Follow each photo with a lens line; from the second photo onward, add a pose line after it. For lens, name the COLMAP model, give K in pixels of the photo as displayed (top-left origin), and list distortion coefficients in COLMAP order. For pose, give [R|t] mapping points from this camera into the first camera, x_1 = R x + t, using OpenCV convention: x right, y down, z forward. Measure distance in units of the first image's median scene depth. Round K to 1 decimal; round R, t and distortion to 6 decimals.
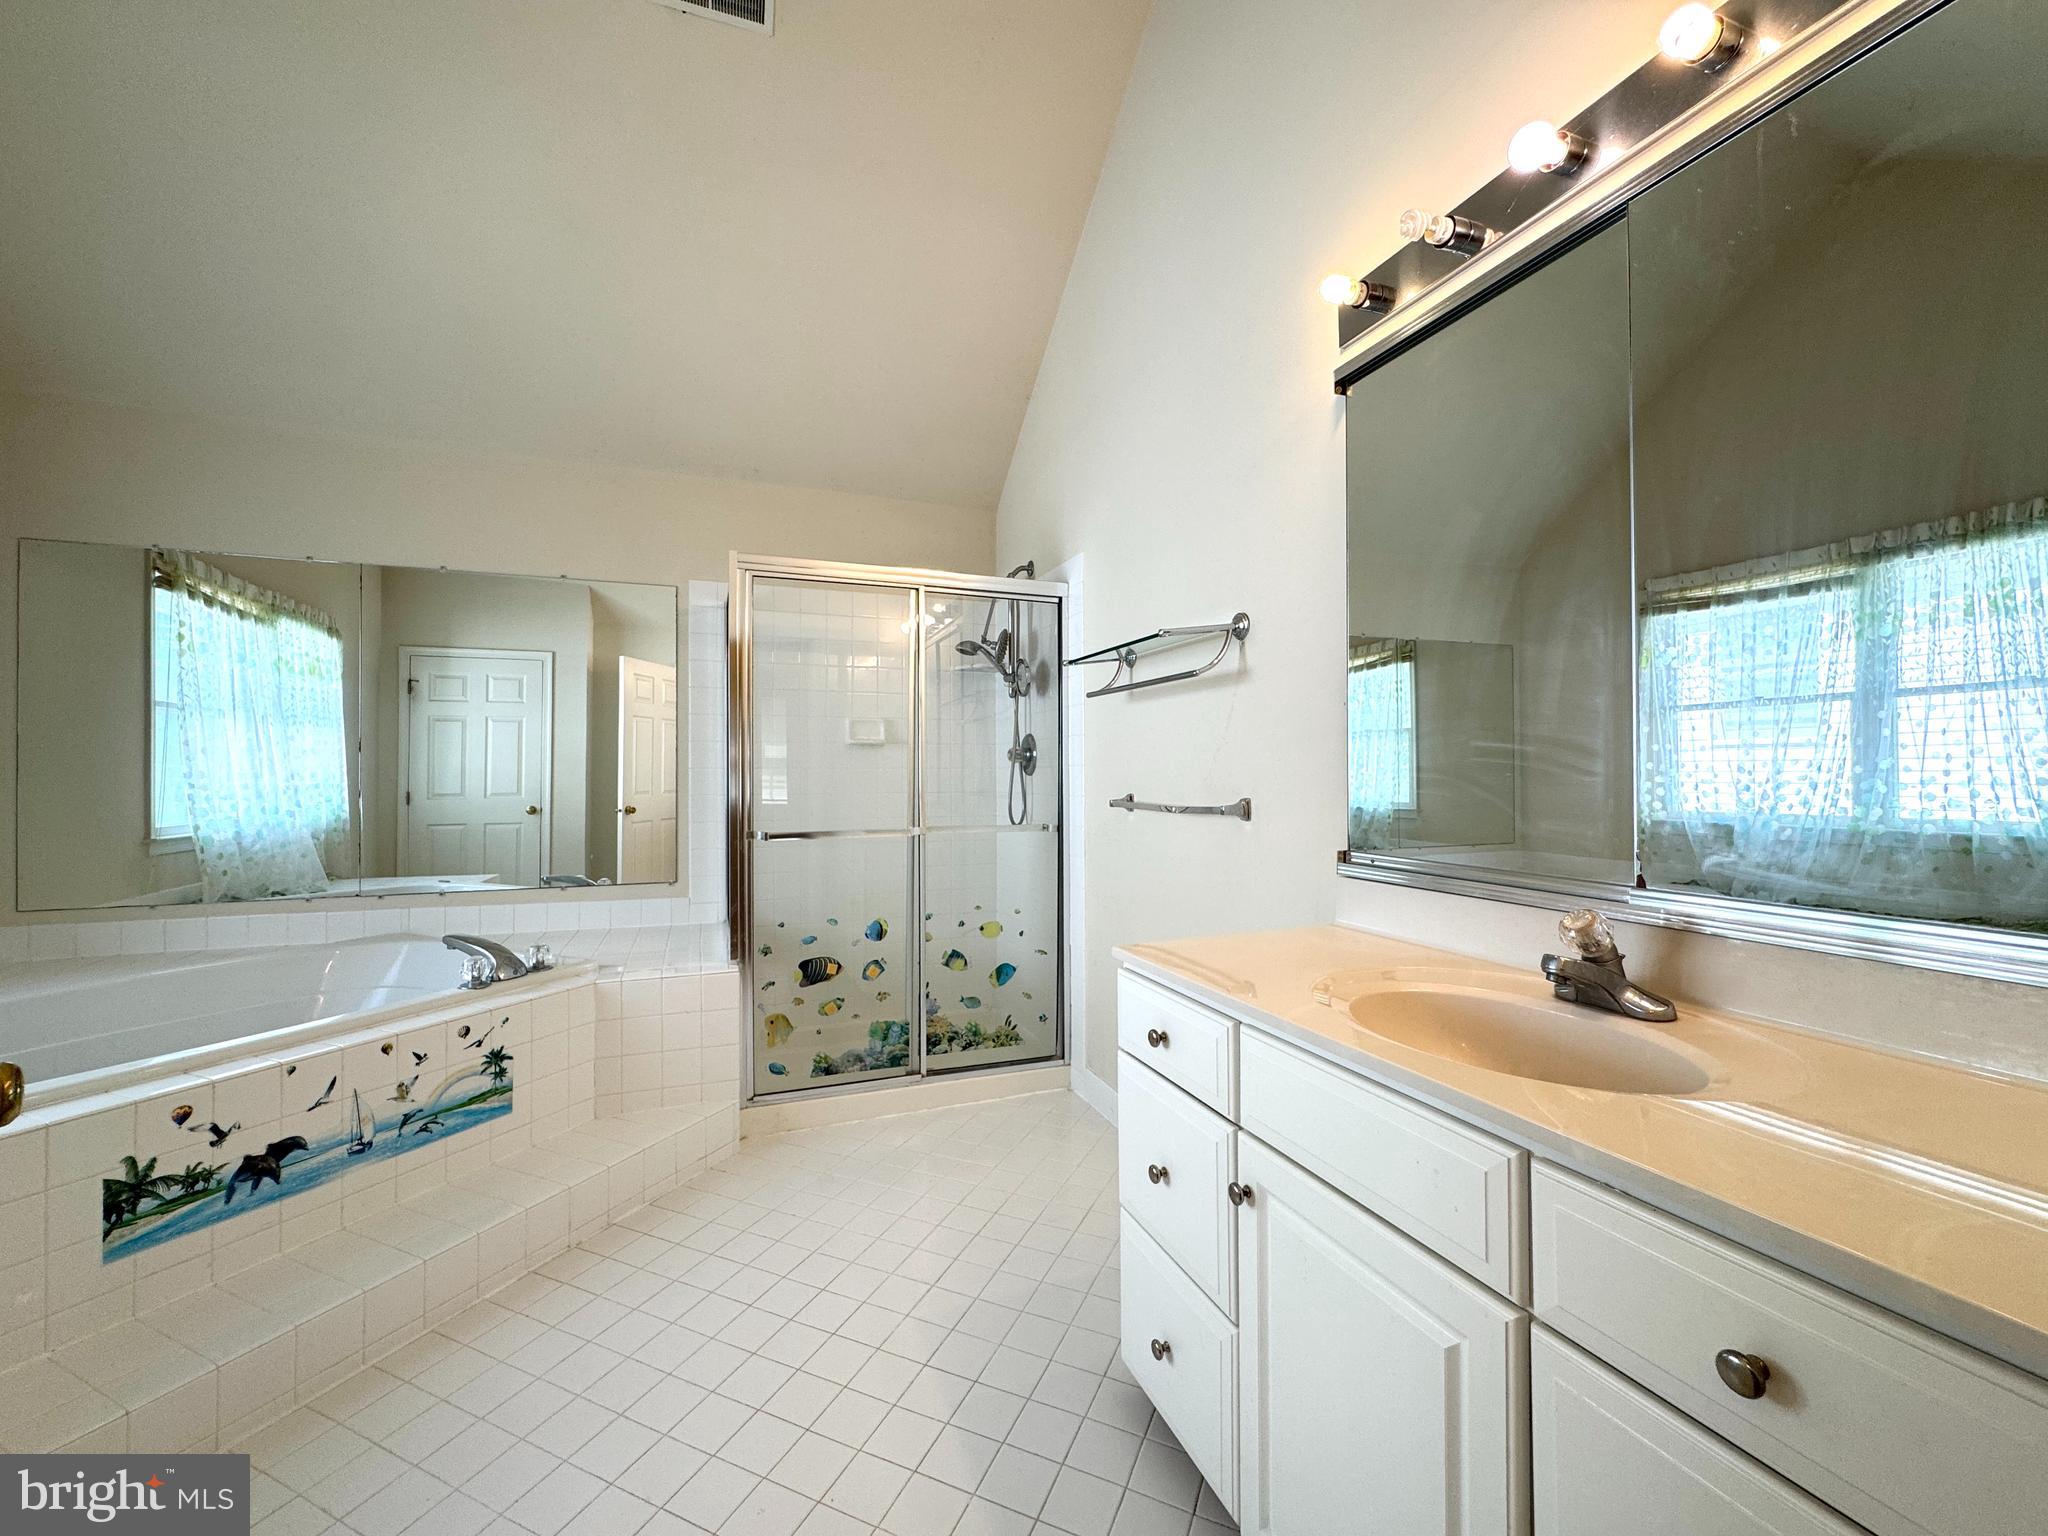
lens RADIAL K [[817.5, 0, 1022.1], [0, 817.5, 767.2], [0, 0, 1]] dist [-0.002842, 0.000116]
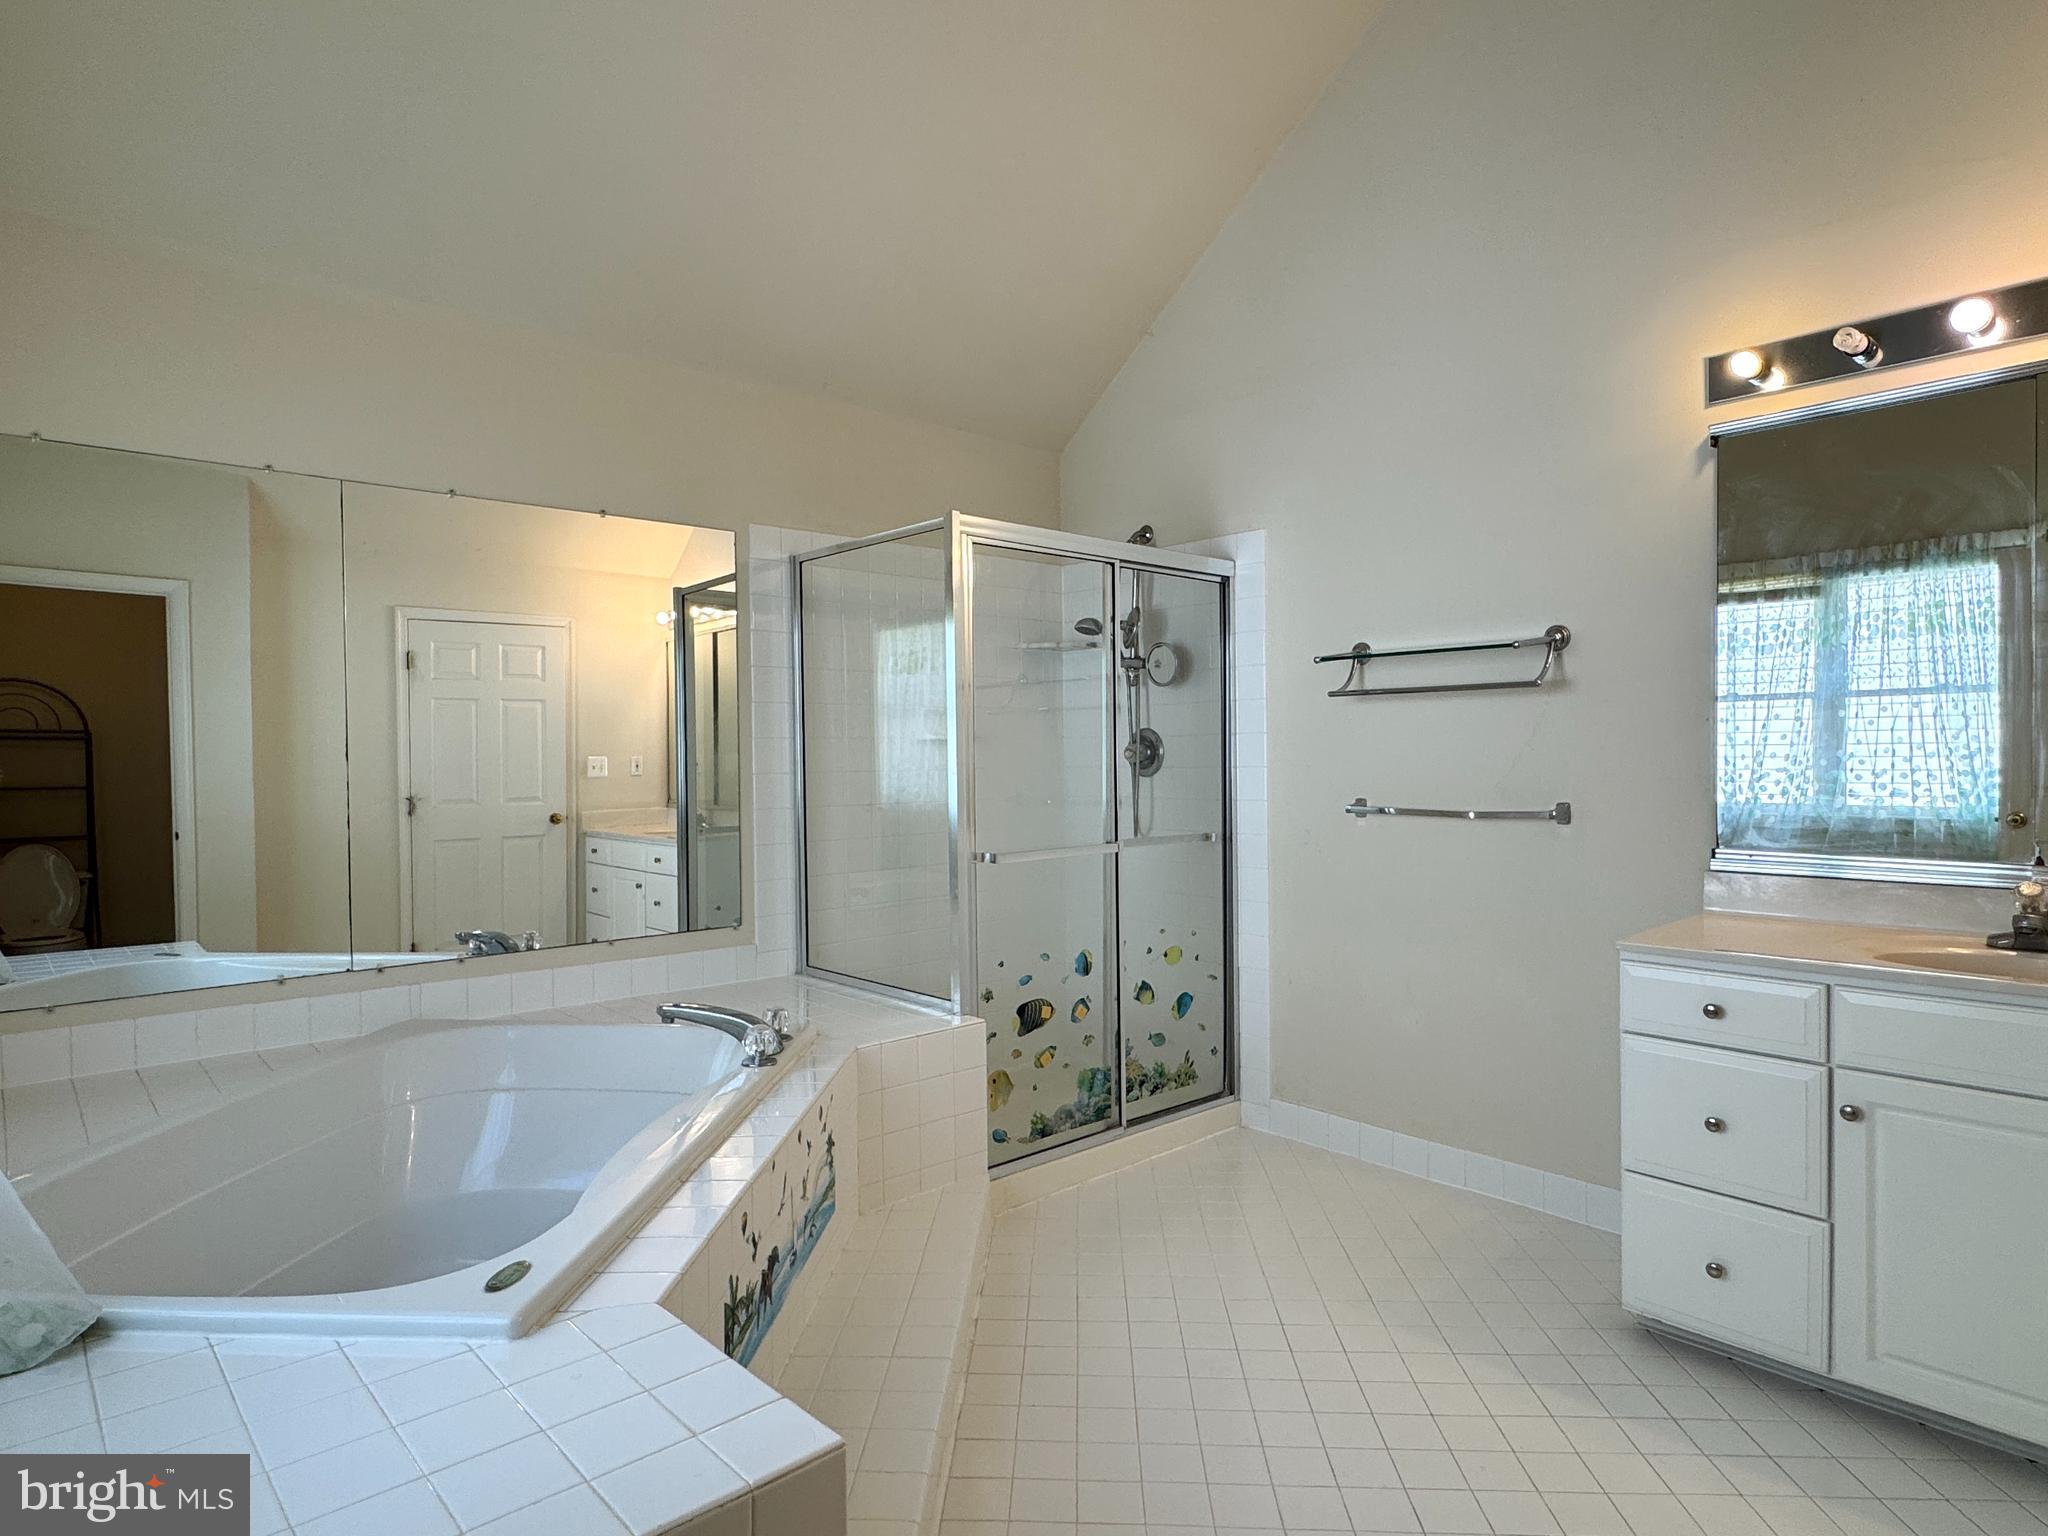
lens RADIAL K [[1154.6, 0, 1014.4], [0, 1154.6, 771.4], [0, 0, 1]] dist [0.004696, -0.001221]
pose [[0.933964, -0.011650, 0.357178, -0.646656], [0.003580, 0.999723, 0.023246, -0.028406], [-0.357350, -0.020432, 0.933747, -0.093065]]
